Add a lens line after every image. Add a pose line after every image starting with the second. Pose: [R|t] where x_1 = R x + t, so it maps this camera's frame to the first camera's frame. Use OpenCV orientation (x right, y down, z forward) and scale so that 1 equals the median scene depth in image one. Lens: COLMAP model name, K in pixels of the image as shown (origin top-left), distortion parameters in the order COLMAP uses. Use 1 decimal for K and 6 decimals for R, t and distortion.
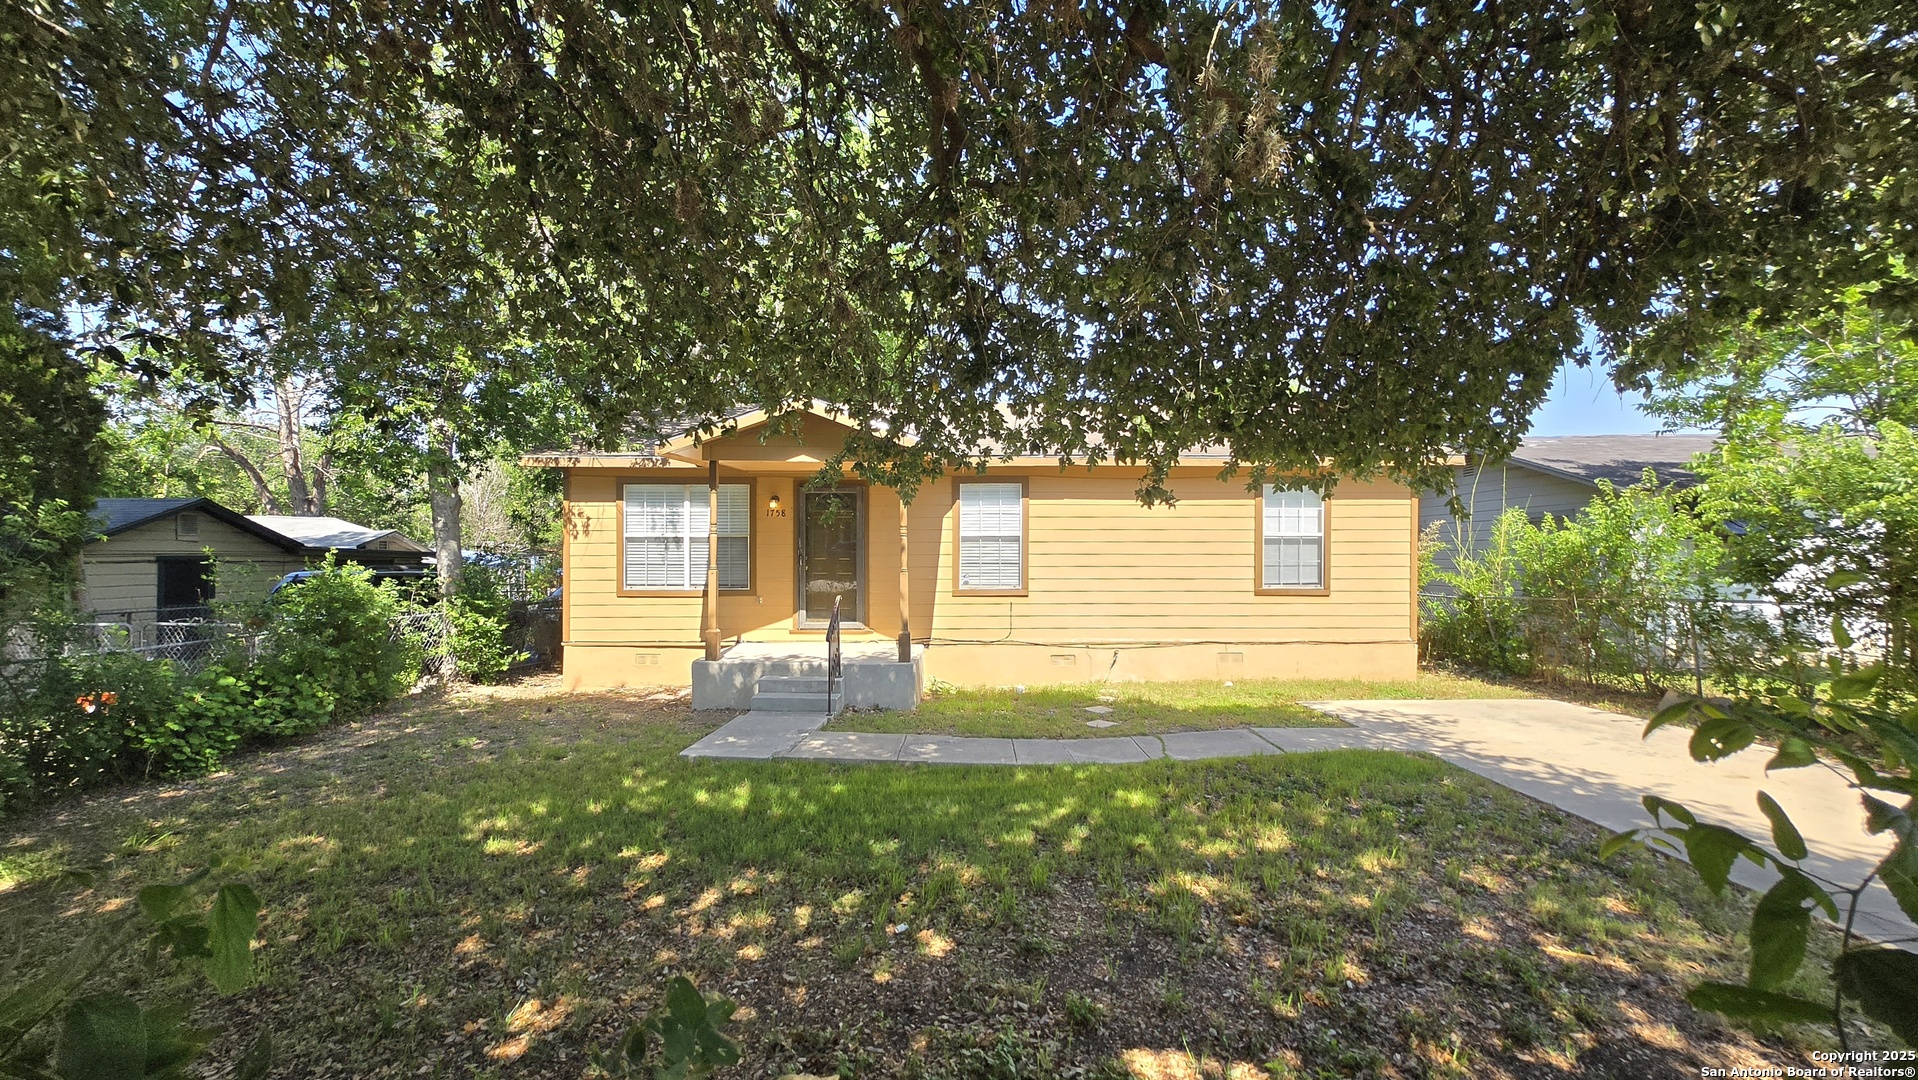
lens RADIAL K [[754.7, 0, 968.5], [0, 754.7, 544.9], [0, 0, 1]] dist [-0.008023, 0.000139]
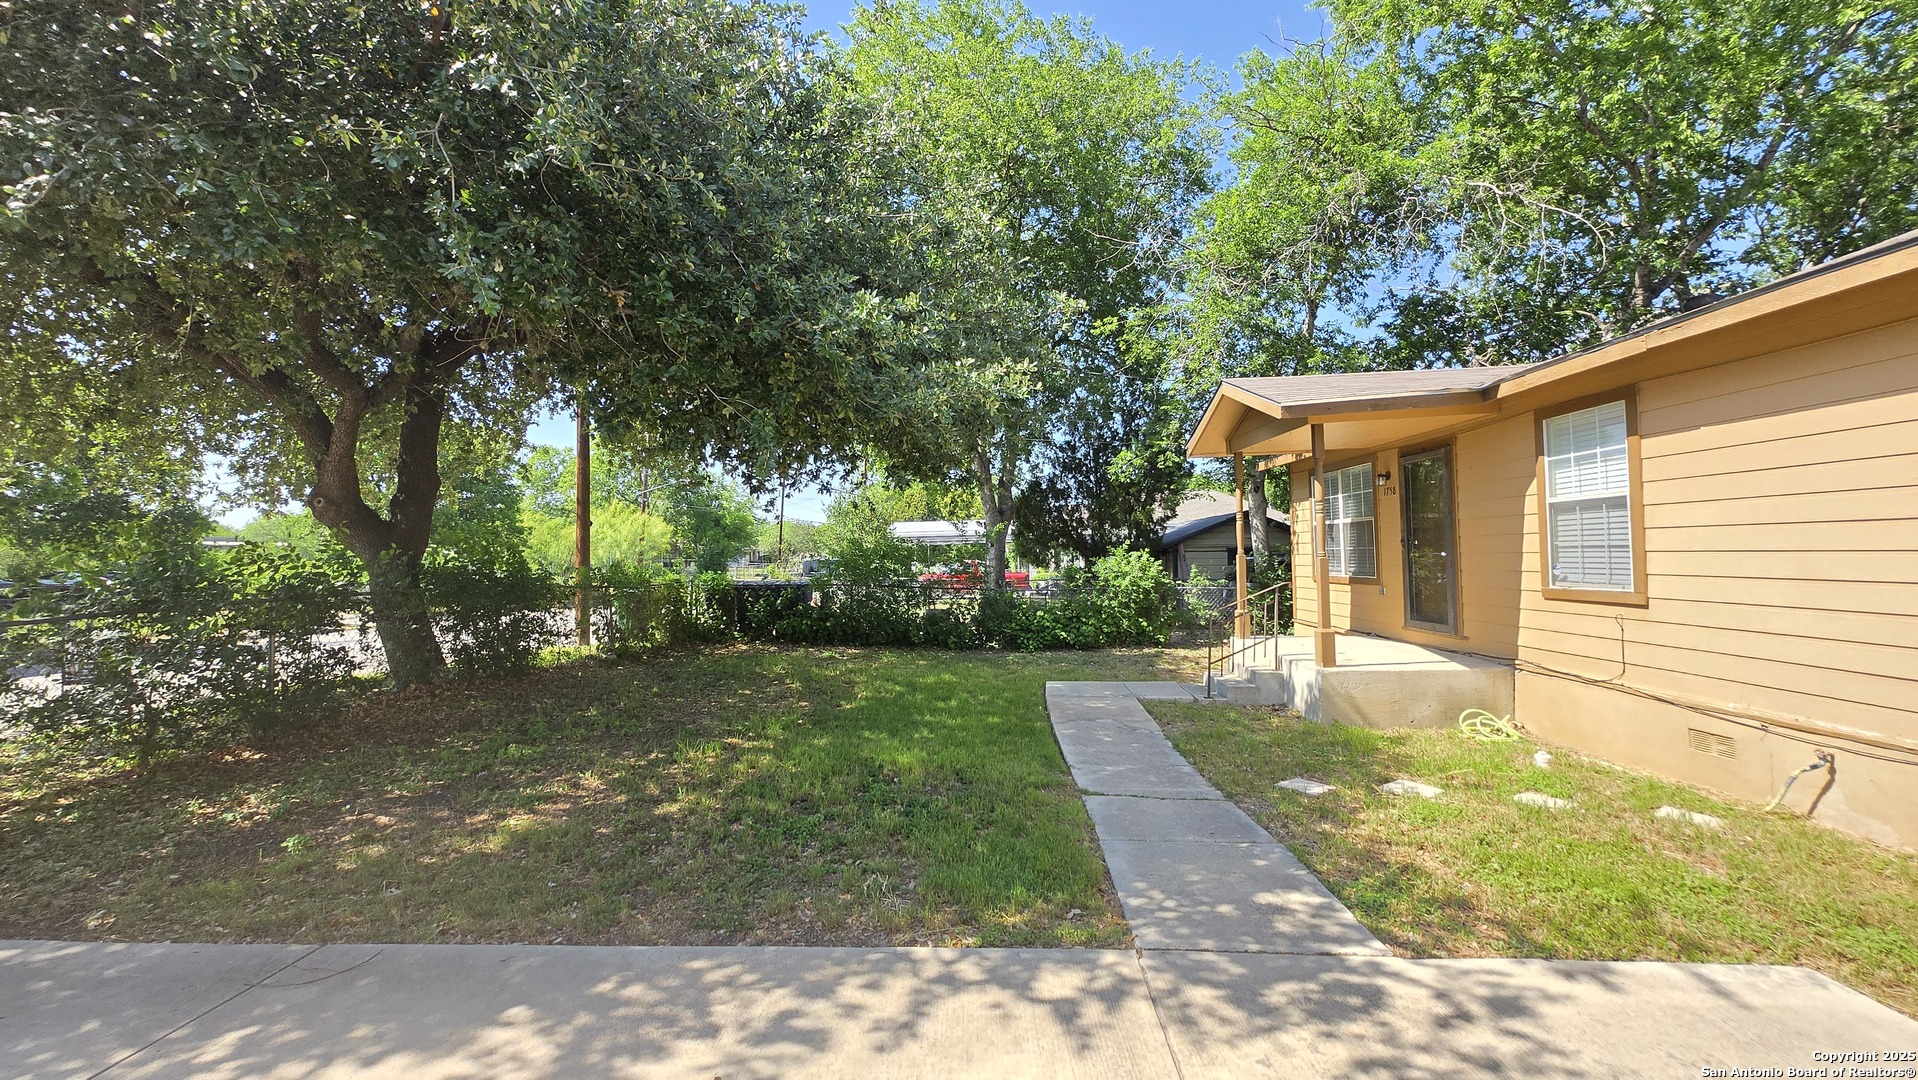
lens RADIAL K [[754.7, 0, 962.2], [0, 754.7, 546.5], [0, 0, 1]] dist [-0.008023, 0.000139]
pose [[-0.038072, -0.009138, -0.999233, 1.136142], [0.025038, 0.999636, -0.010095, 0.032460], [0.998961, -0.025404, -0.037829, 0.970083]]
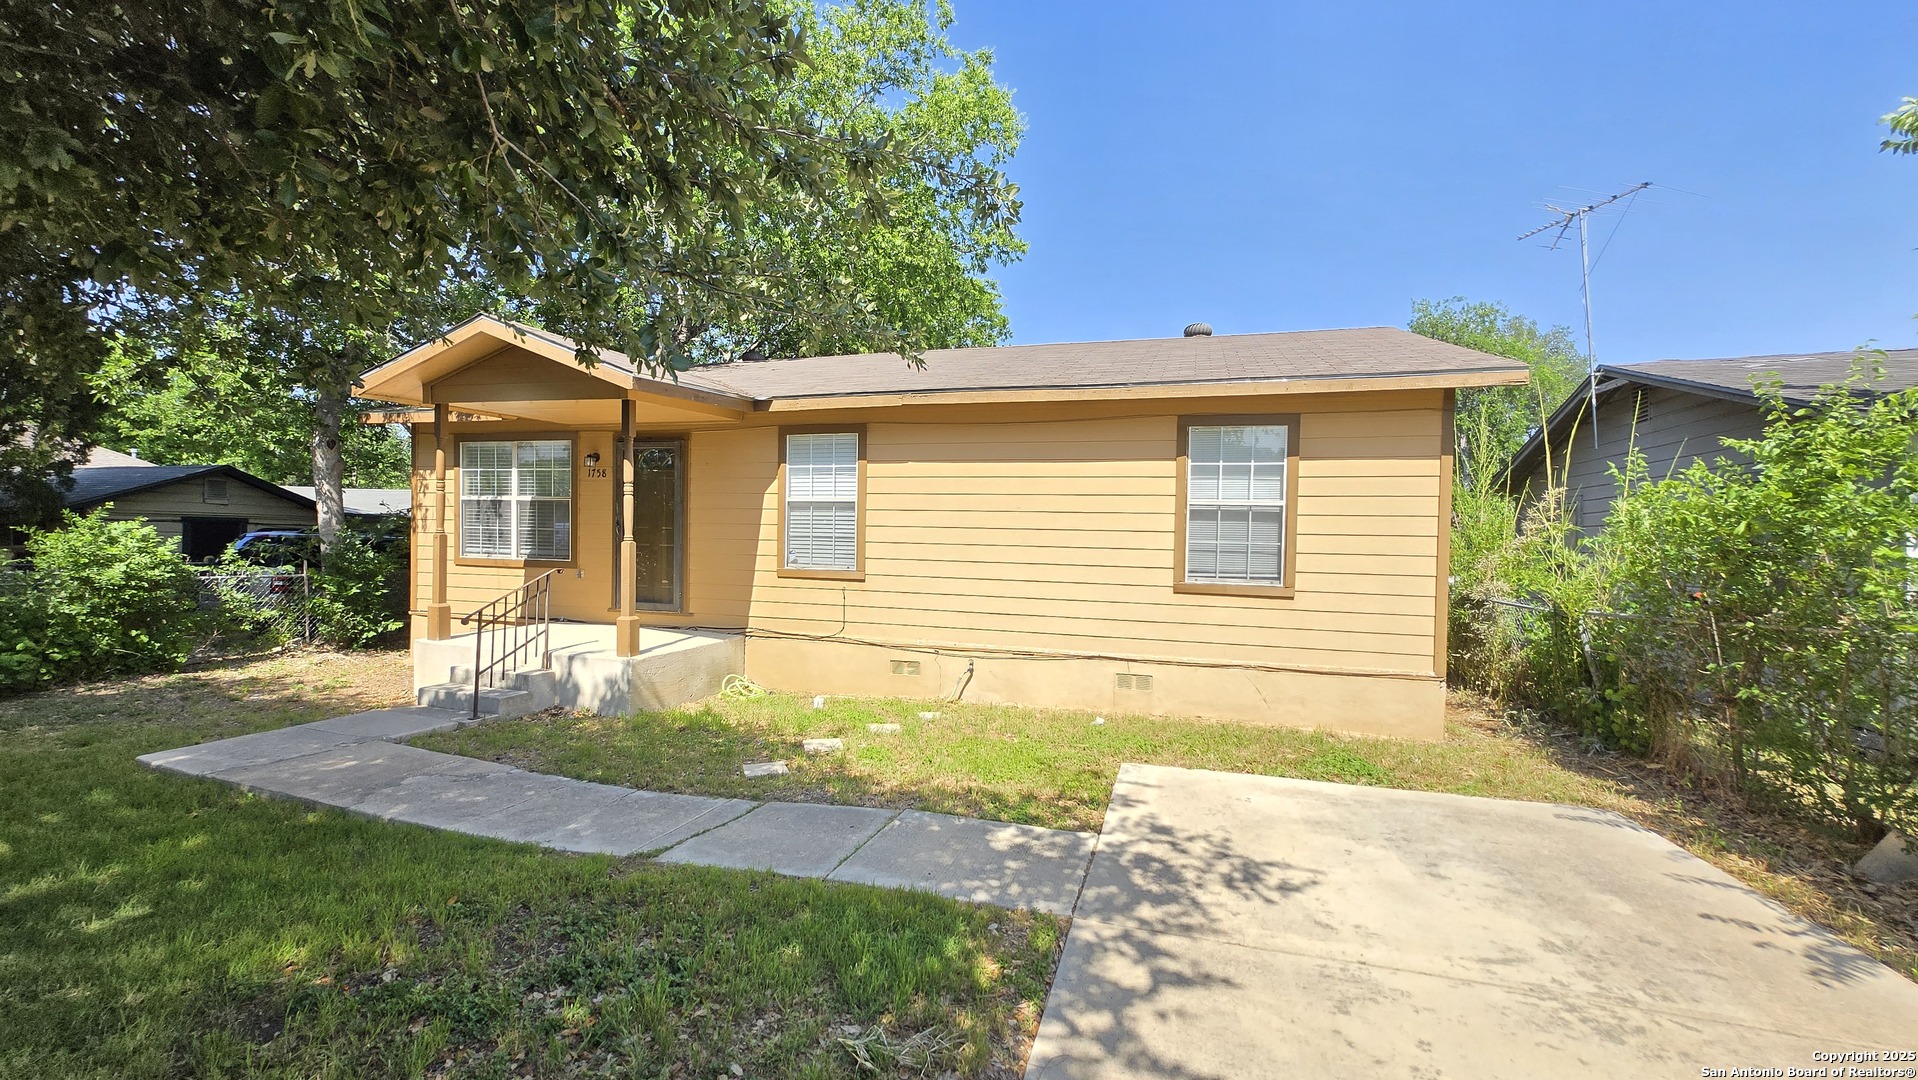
lens RADIAL K [[754.7, 0, 962.4], [0, 754.7, 542.8], [0, 0, 1]] dist [-0.008023, 0.000139]
pose [[0.956142, 0.022996, -0.291999, 0.716344], [-0.017628, 0.999624, 0.021001, 0.020869], [0.292372, -0.014933, 0.956188, 0.540625]]
